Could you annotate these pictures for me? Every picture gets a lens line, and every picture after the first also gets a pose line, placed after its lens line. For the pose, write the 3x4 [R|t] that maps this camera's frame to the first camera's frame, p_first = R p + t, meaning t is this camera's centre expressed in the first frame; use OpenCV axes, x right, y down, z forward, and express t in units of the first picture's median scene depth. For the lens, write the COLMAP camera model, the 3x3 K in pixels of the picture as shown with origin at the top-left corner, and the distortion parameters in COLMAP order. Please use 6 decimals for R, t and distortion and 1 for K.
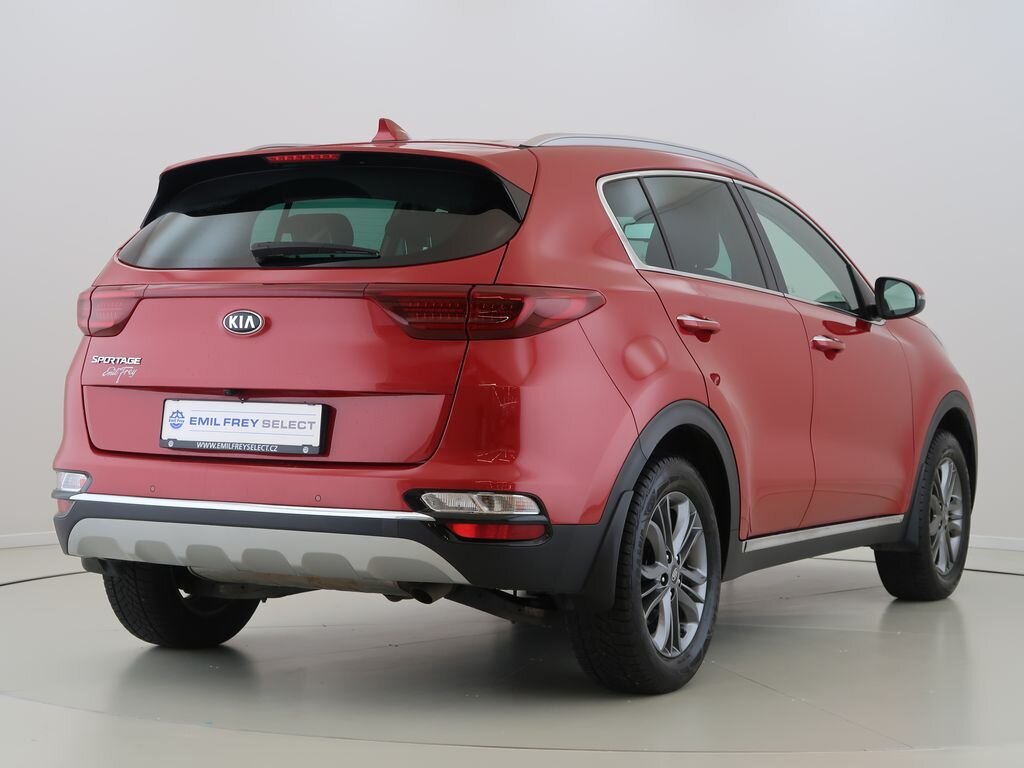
lens RADIAL K [[736.5, 0, 518.0], [0, 736.5, 356.2], [0, 0, 1]] dist [-0.000411, 0.000164]
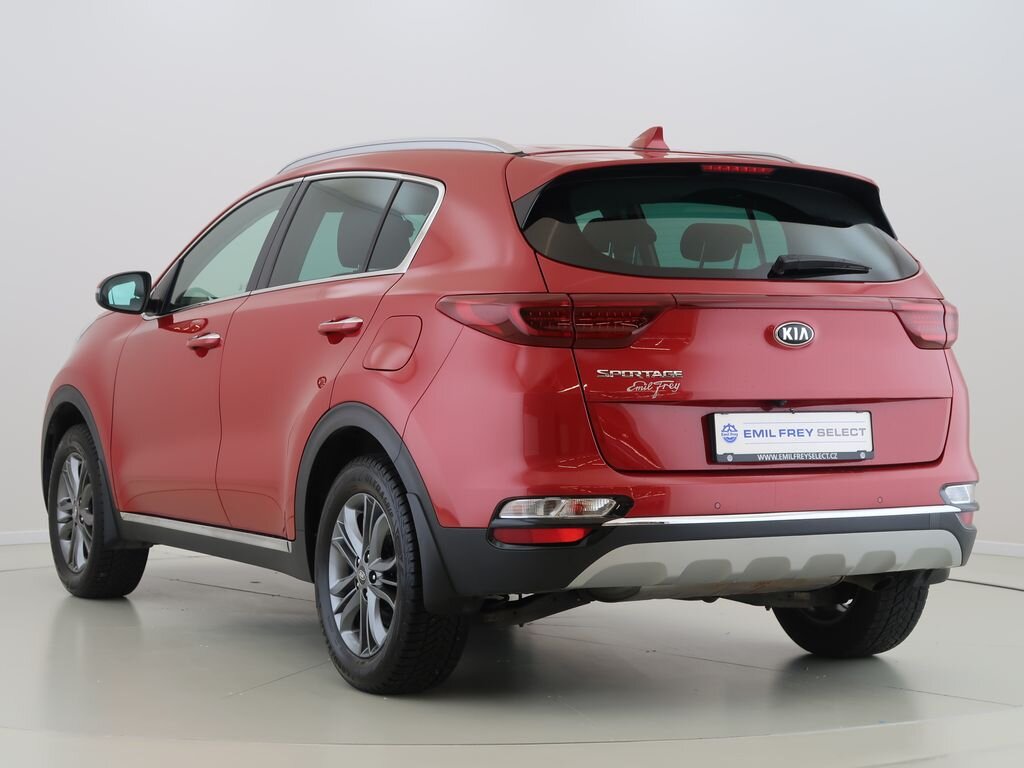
lens RADIAL K [[734.2, 0, 514.6], [0, 734.2, 375.4], [0, 0, 1]] dist [0.034067, -0.007614]
pose [[0.935707, -0.022674, 0.352048, -1.080094], [0.015394, 0.999606, 0.023464, -0.018647], [-0.352441, -0.016536, 0.935688, 0.183177]]
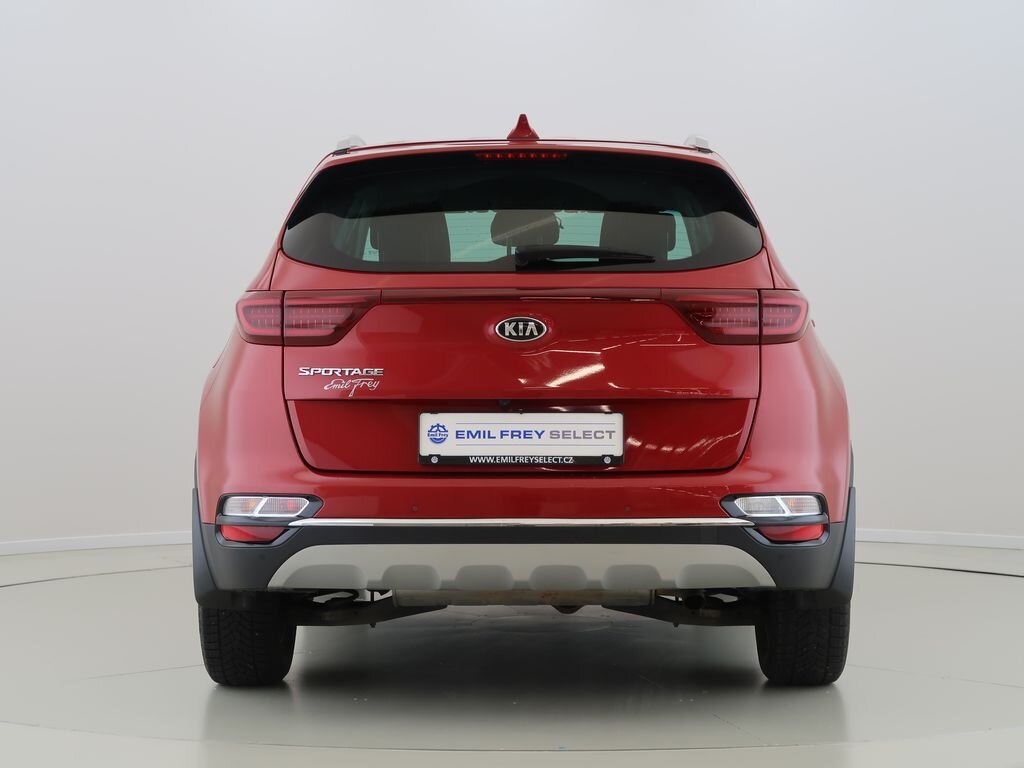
lens RADIAL K [[734.2, 0, 513.7], [0, 734.2, 372.9], [0, 0, 1]] dist [0.034067, -0.007614]
pose [[0.985505, -0.021036, 0.168339, -0.538037], [0.017710, 0.999618, 0.021237, -0.010037], [-0.168722, -0.017947, 0.985500, 0.064010]]
